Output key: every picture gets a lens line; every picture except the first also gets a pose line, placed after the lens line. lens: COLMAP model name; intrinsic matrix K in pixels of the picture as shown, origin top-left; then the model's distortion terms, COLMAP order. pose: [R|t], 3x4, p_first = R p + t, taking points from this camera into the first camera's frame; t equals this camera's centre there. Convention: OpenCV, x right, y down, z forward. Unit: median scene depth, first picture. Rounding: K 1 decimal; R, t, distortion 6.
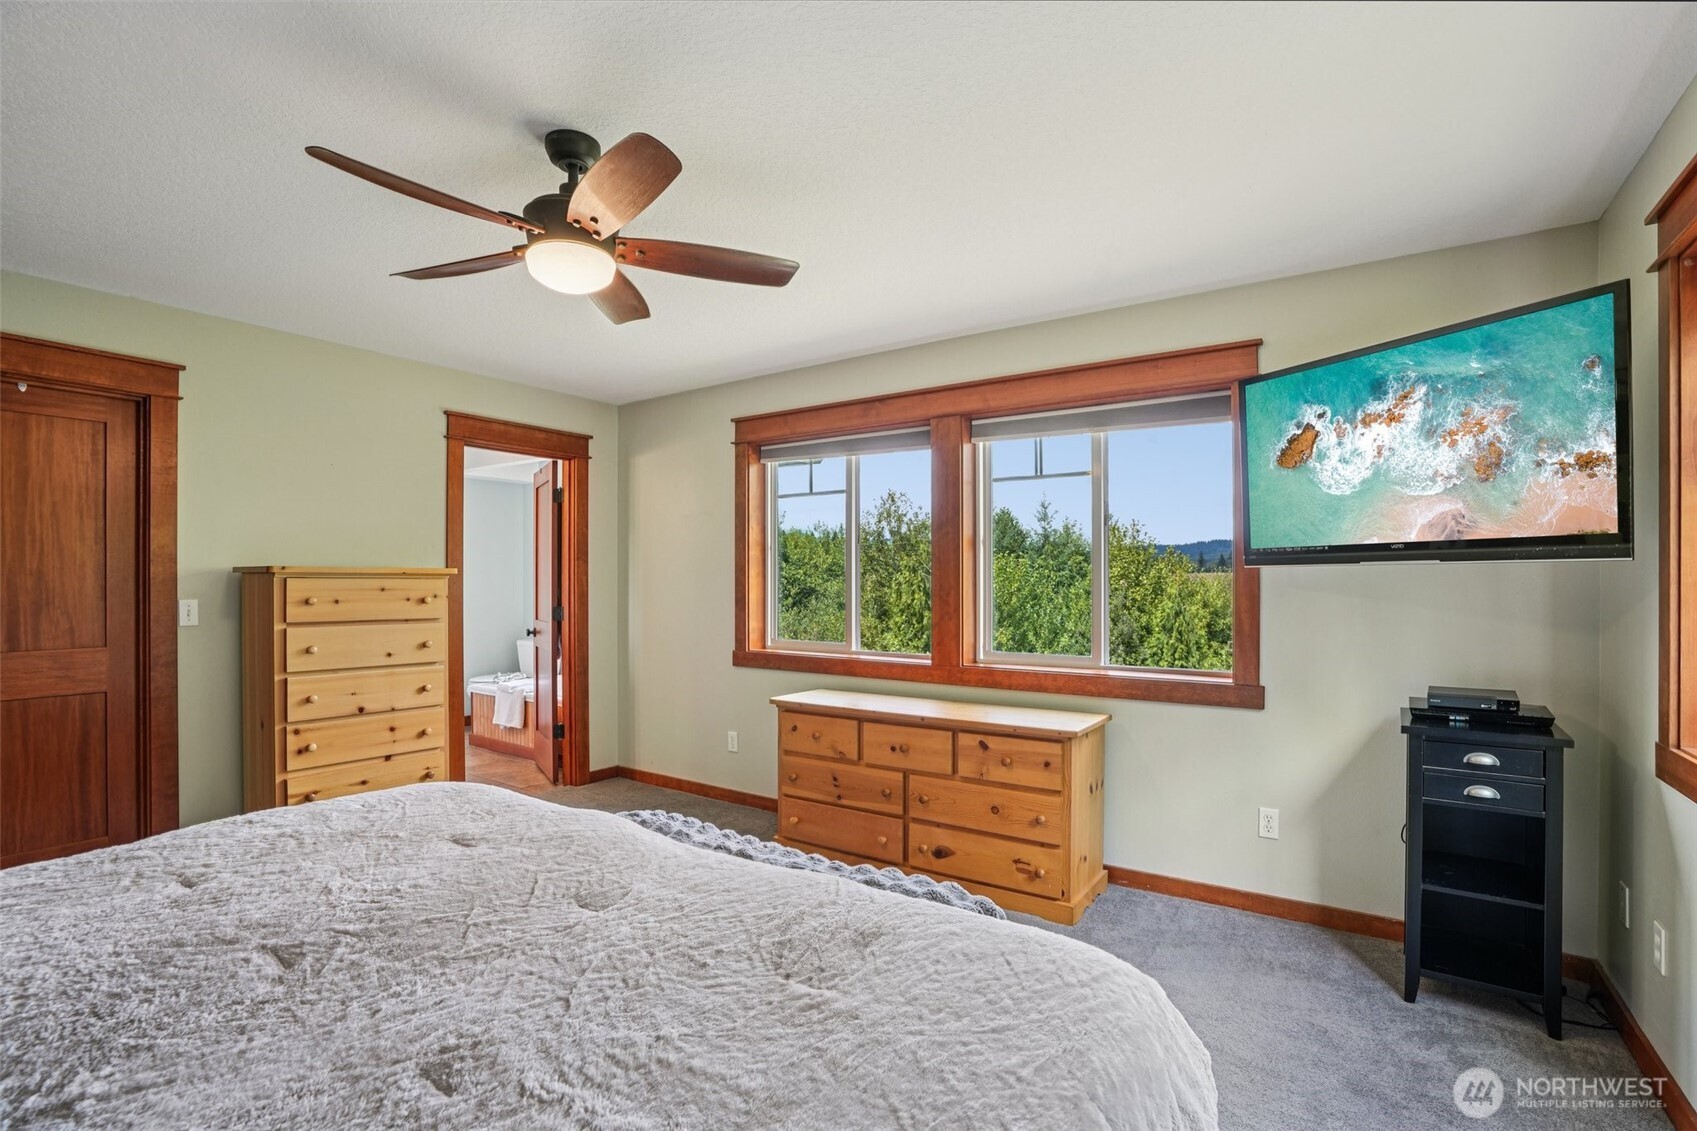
lens RADIAL K [[765.6, 0, 846.2], [0, 765.6, 590.9], [0, 0, 1]] dist [-0.052660, 0.020575]
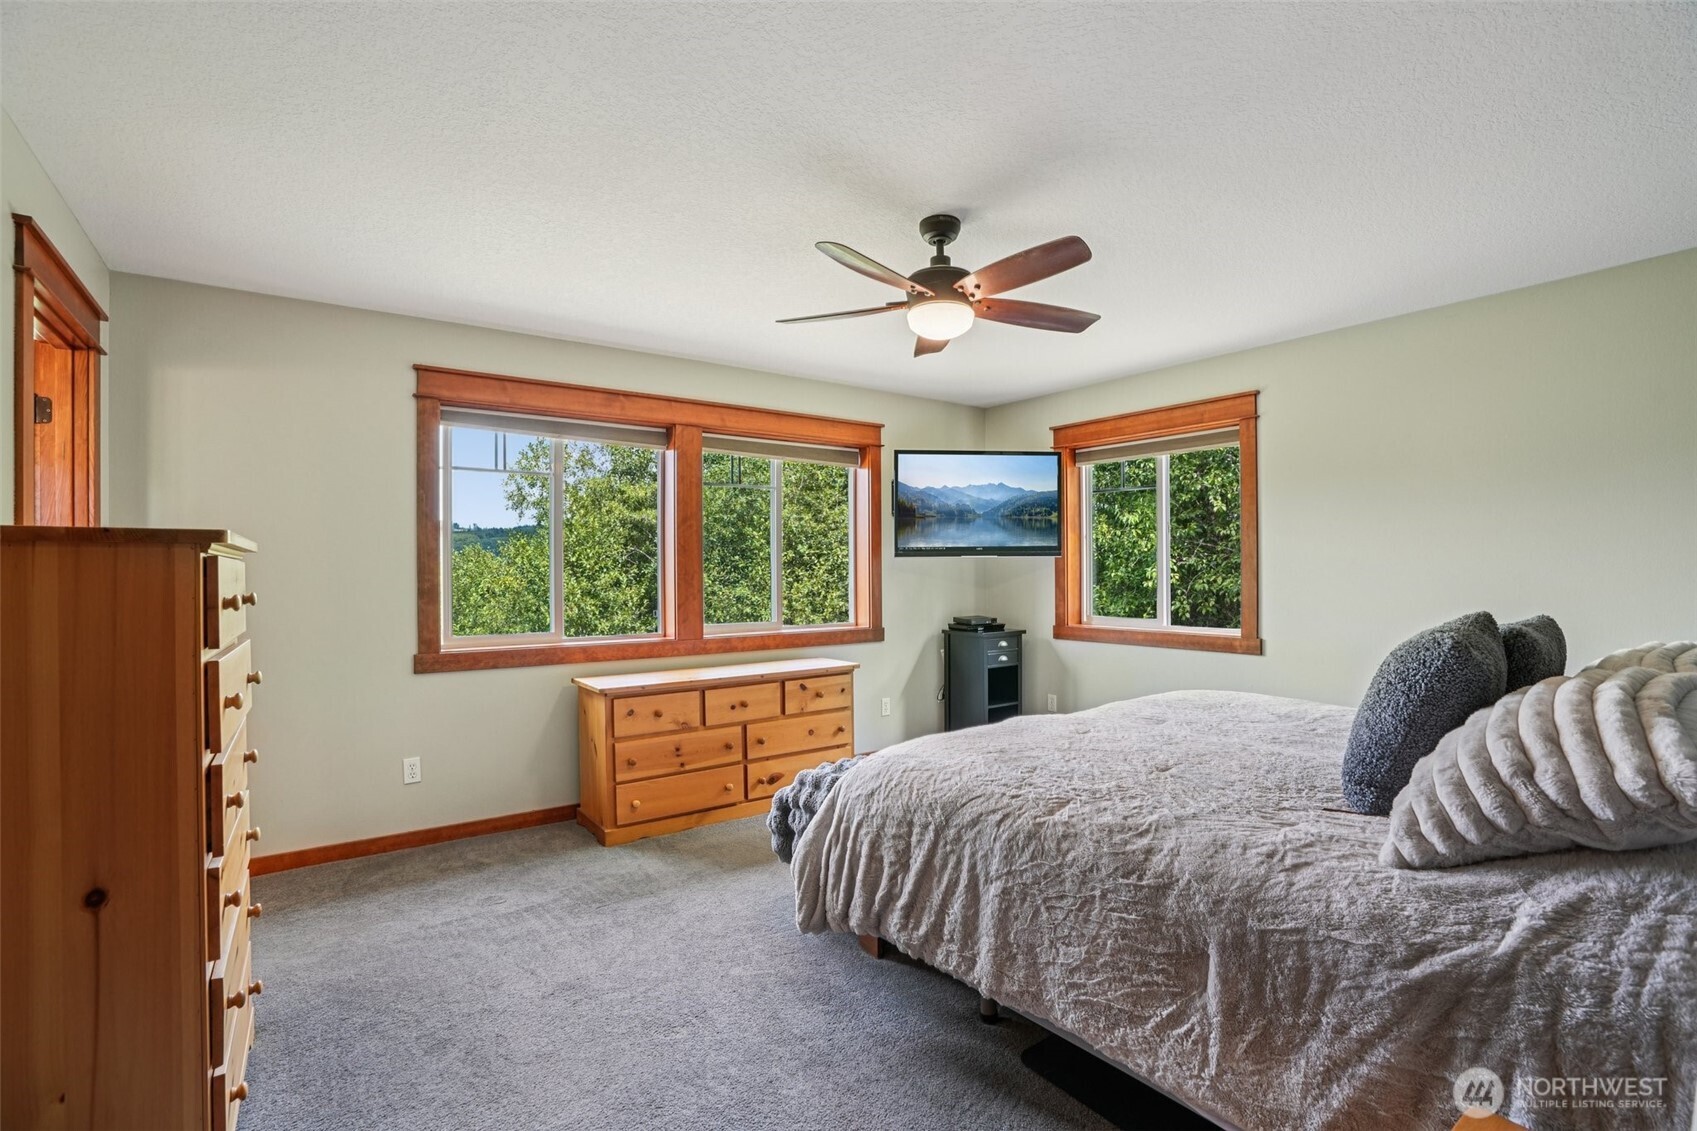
lens RADIAL K [[783.9, 0, 851.4], [0, 783.9, 569.8], [0, 0, 1]] dist [-0.063974, 0.022443]
pose [[0.343744, -0.007312, 0.939035, -0.988822], [0.015362, 0.999880, 0.002163, -0.007302], [-0.938938, 0.013682, 0.343815, 0.393555]]
